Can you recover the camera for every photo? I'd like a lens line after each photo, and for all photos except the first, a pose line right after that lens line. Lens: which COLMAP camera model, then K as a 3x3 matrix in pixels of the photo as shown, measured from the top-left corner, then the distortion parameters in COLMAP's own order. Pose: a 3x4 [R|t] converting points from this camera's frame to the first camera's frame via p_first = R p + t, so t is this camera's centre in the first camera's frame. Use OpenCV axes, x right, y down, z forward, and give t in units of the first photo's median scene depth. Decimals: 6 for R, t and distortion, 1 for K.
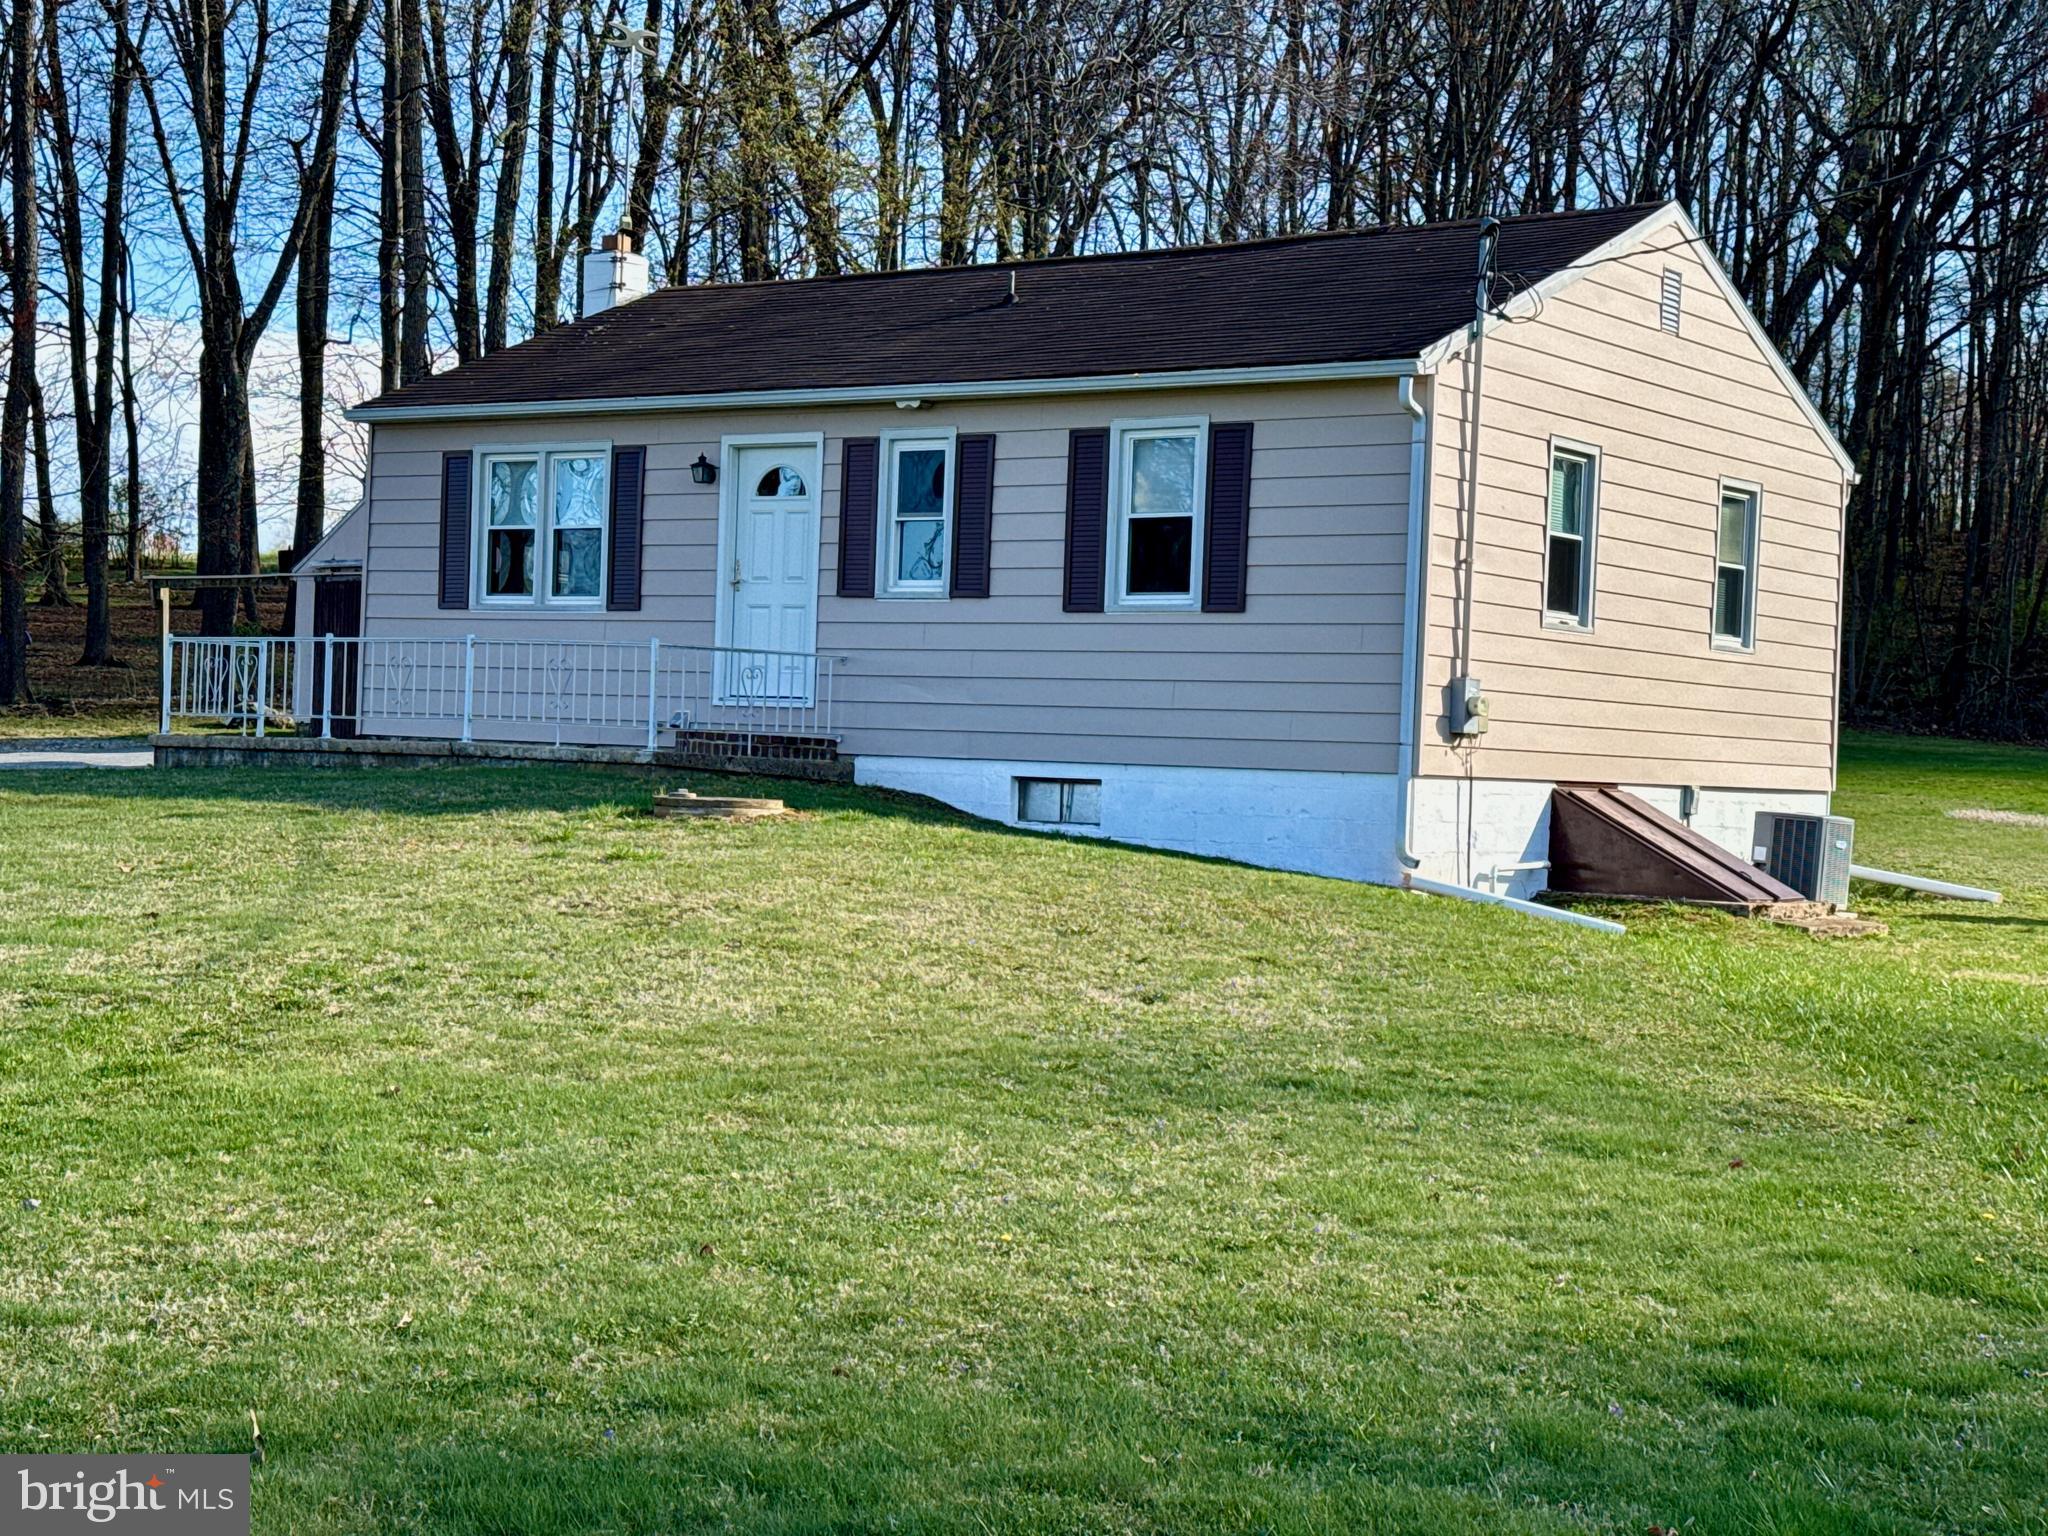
lens RADIAL K [[3052.7, 0, 1024.0], [0, 3052.7, 768.0], [0, 0, 1]] dist [0.207819, -0.412594]
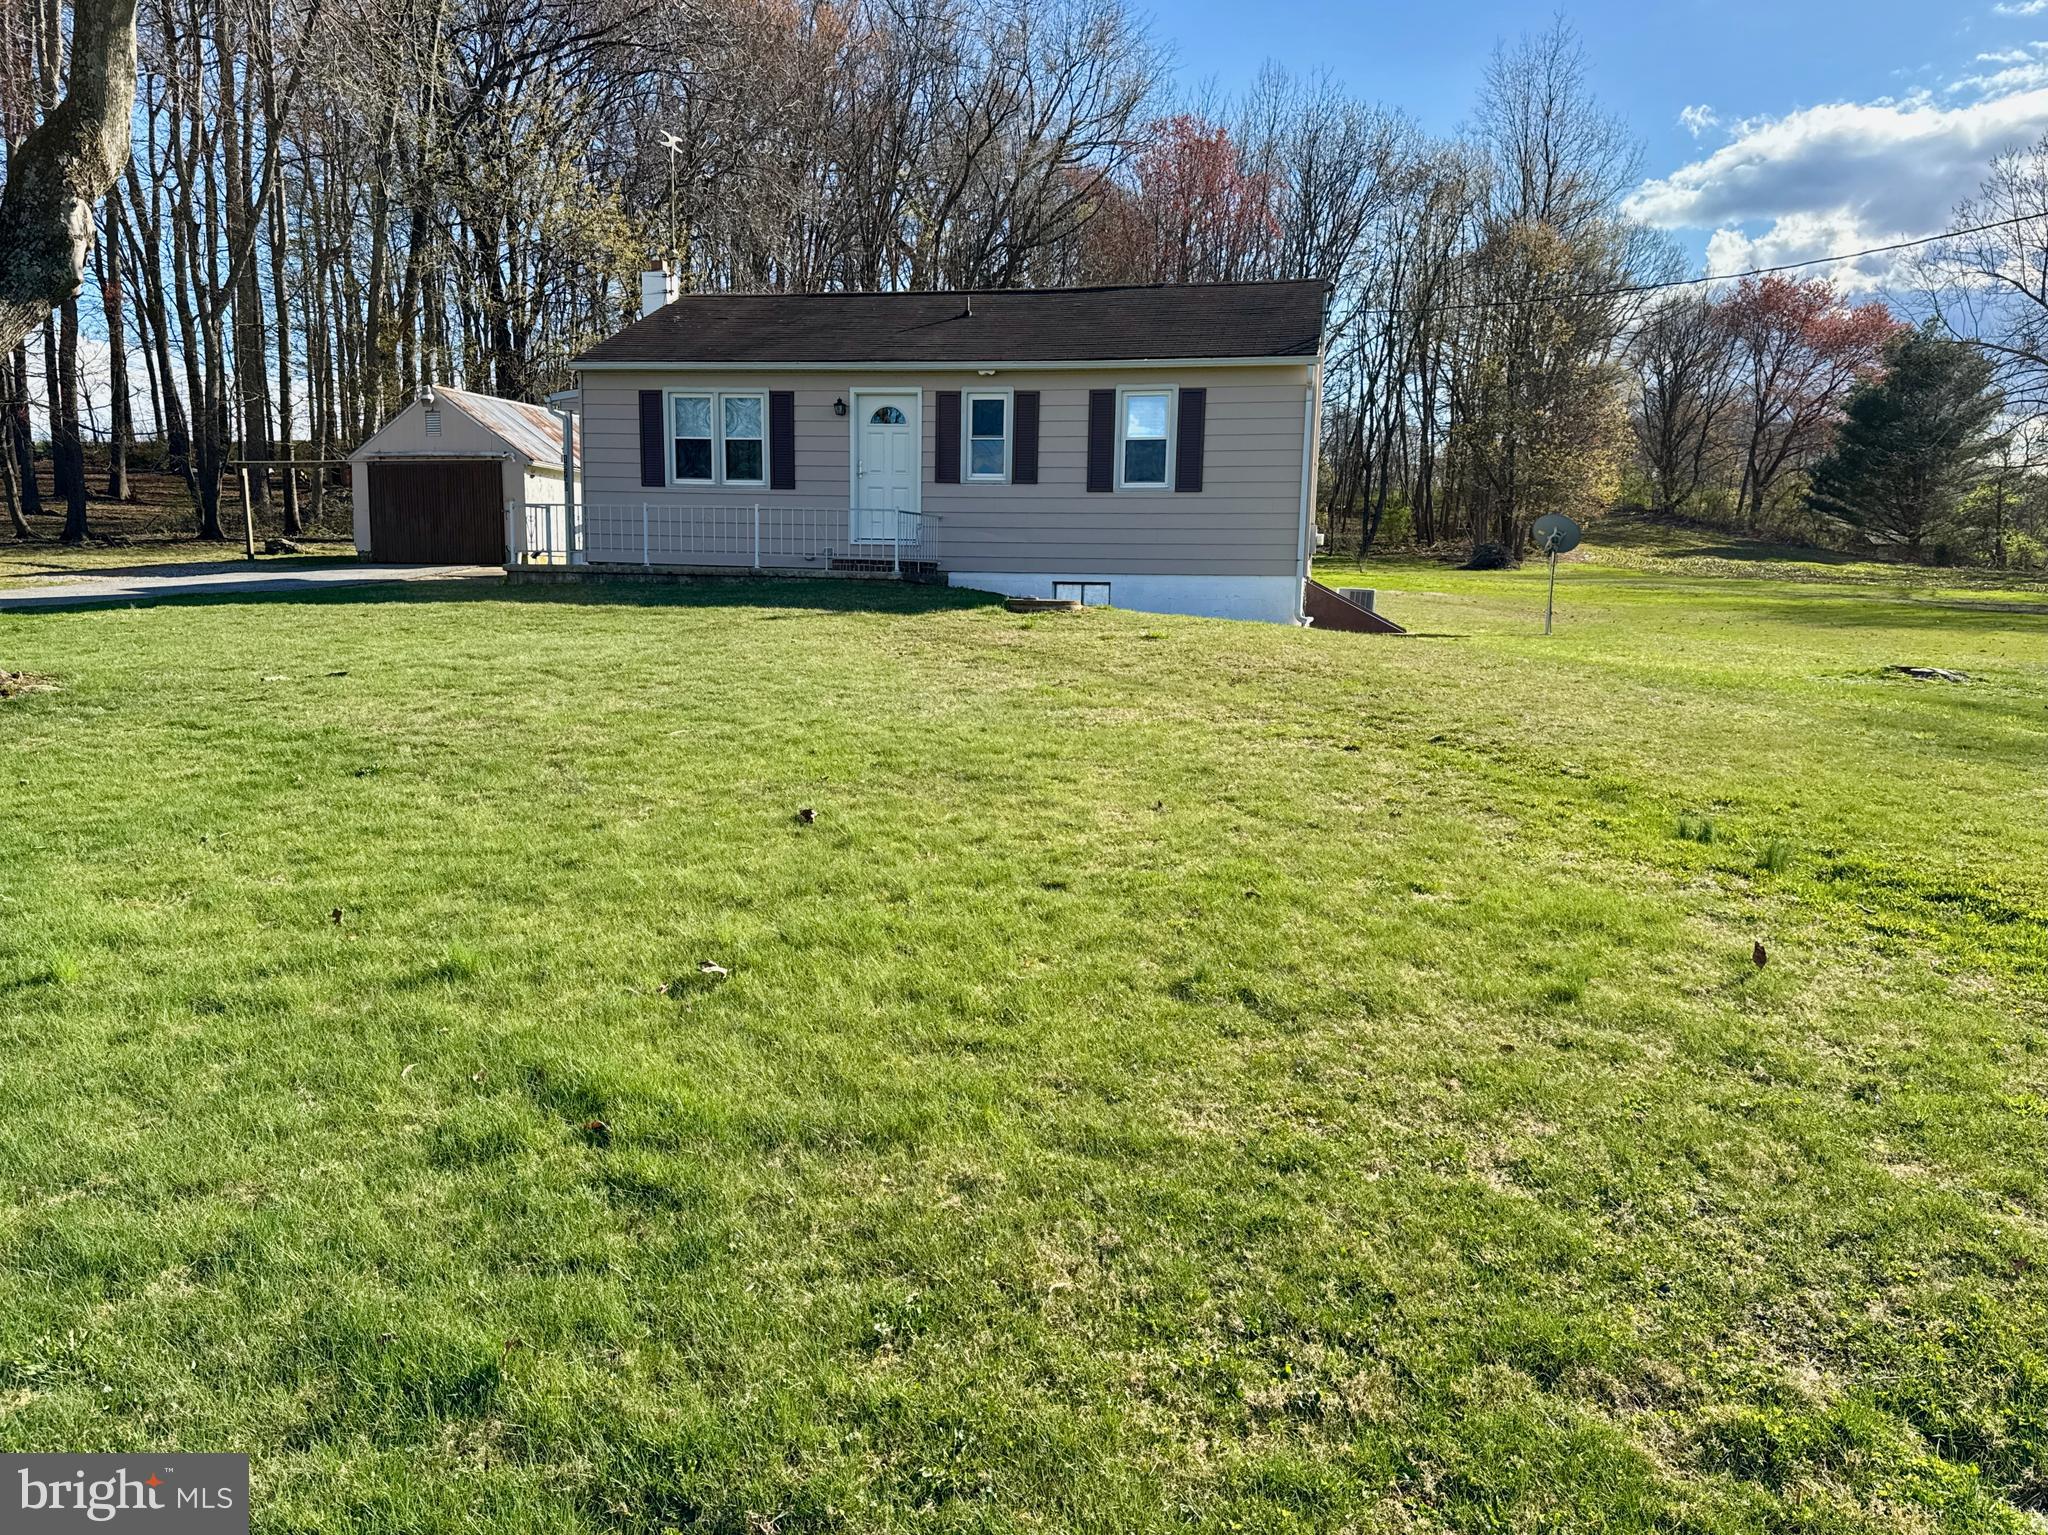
lens RADIAL K [[1450.7, 0, 1004.2], [0, 1450.7, 771.2], [0, 0, 1]] dist [0.151041, -0.264638]
pose [[0.914487, -0.072047, 0.398149, -0.399723], [0.016618, 0.989877, 0.140954, -0.008421], [-0.404274, -0.122284, 0.906427, 0.193431]]
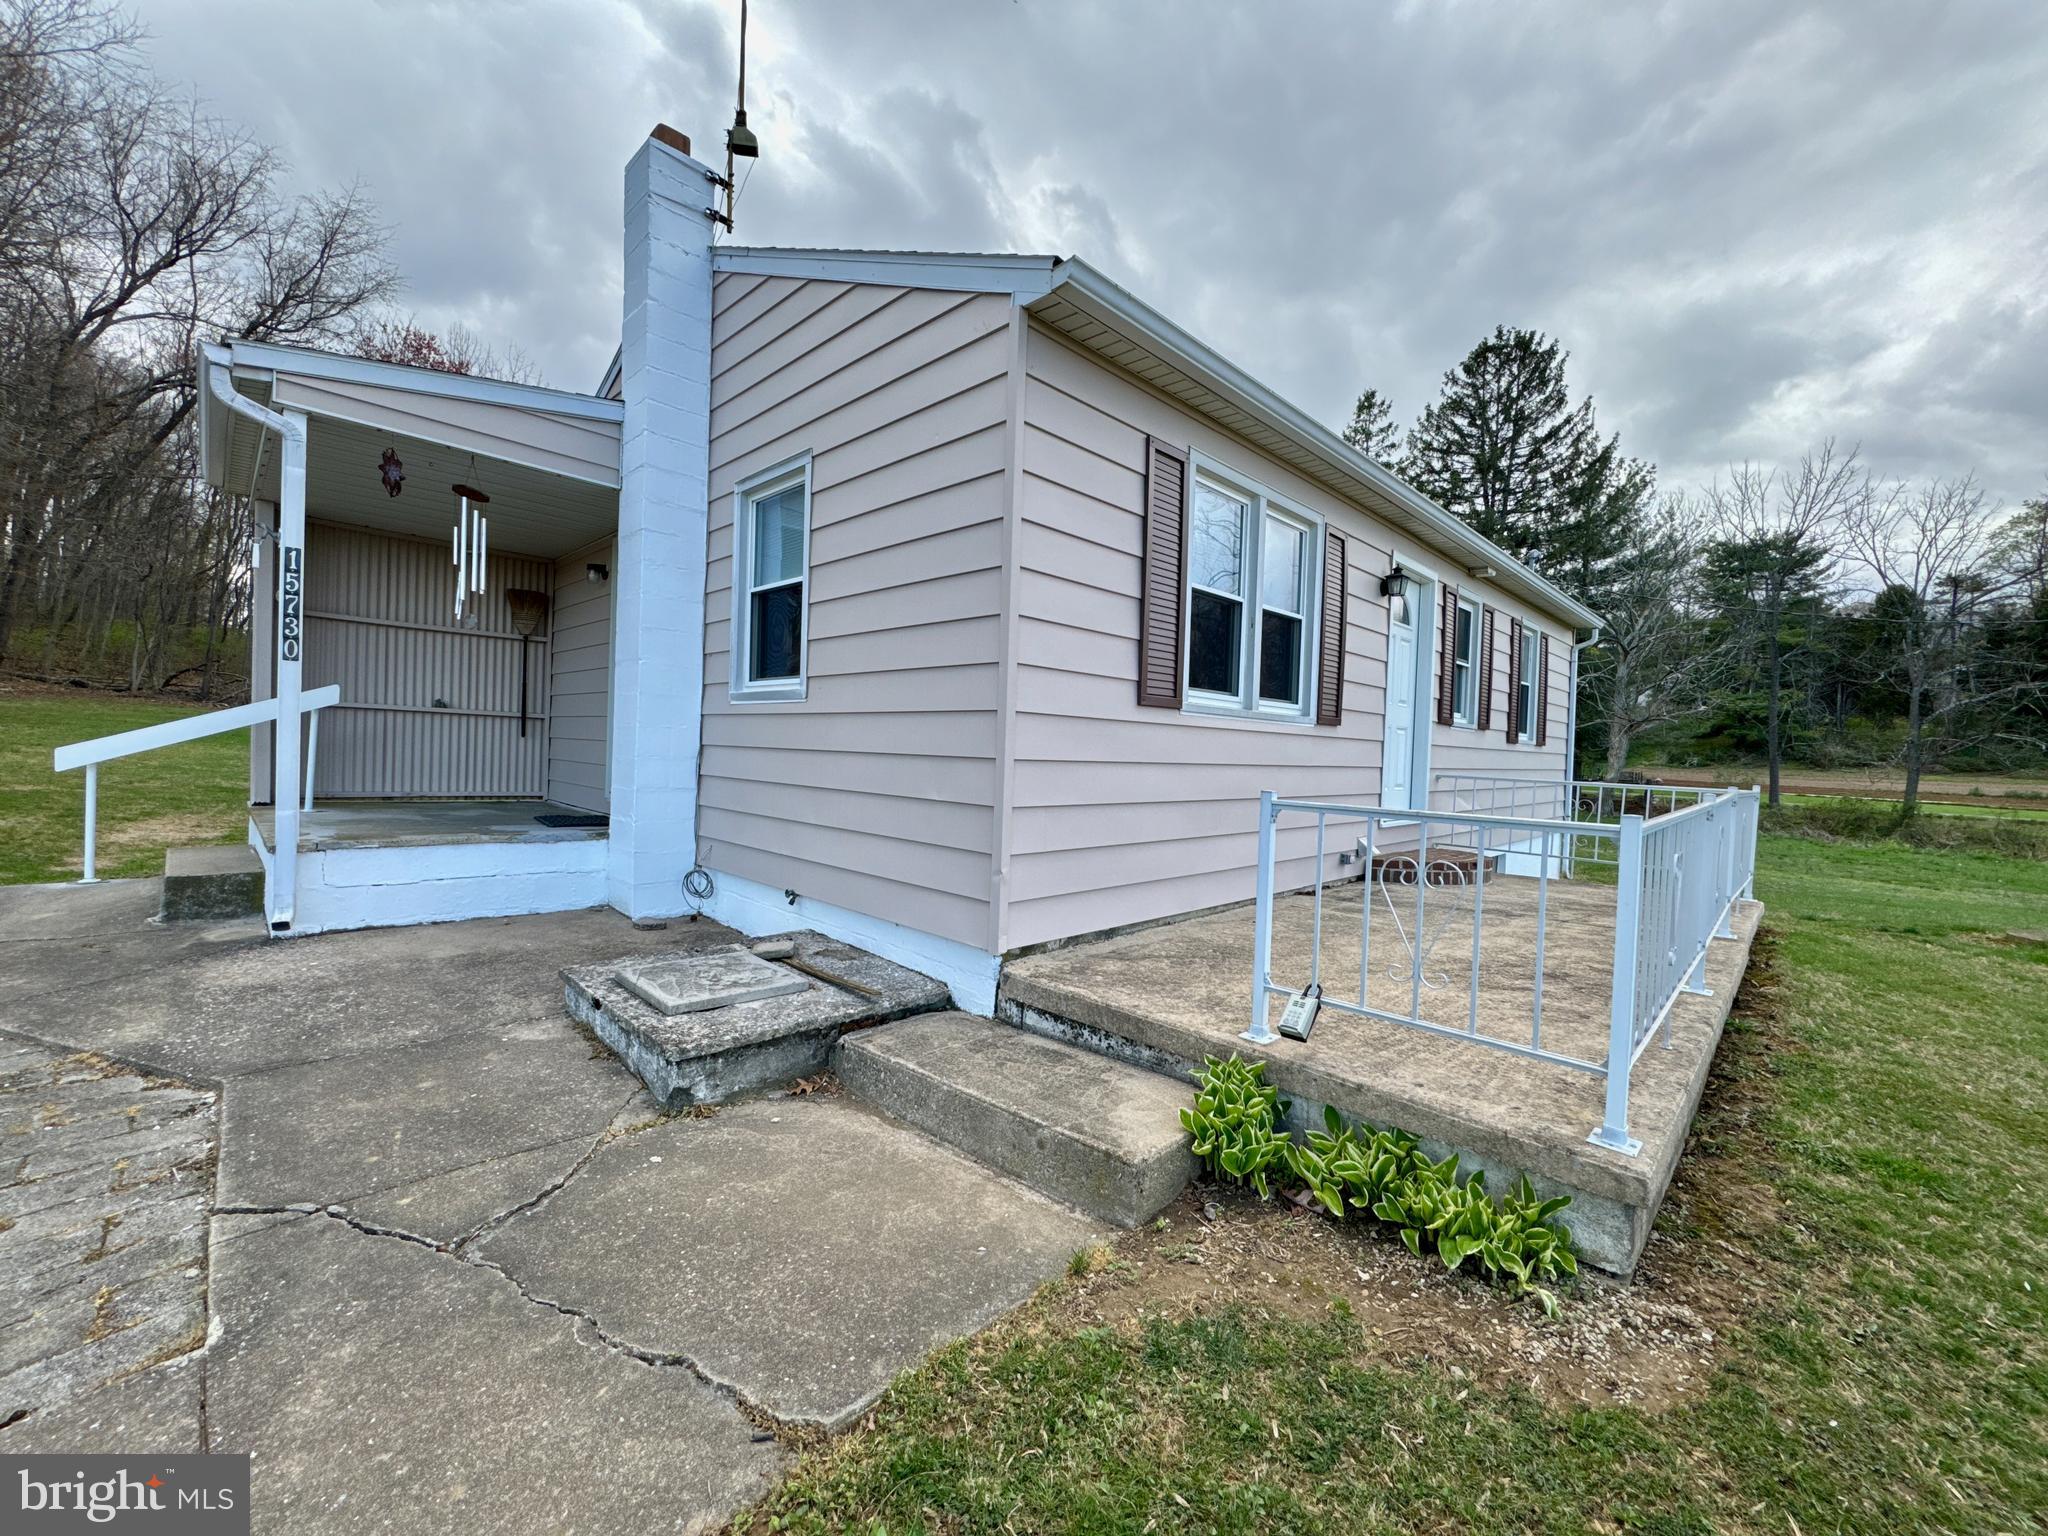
lens RADIAL K [[814.9, 0, 1024.4], [0, 814.9, 760.4], [0, 0, 1]] dist [-0.001508, -0.000555]
pose [[0.153788, -0.049642, 0.986856, -0.406562], [-0.023881, 0.998259, 0.053937, -0.057987], [-0.987815, -0.031862, 0.152335, 1.168430]]
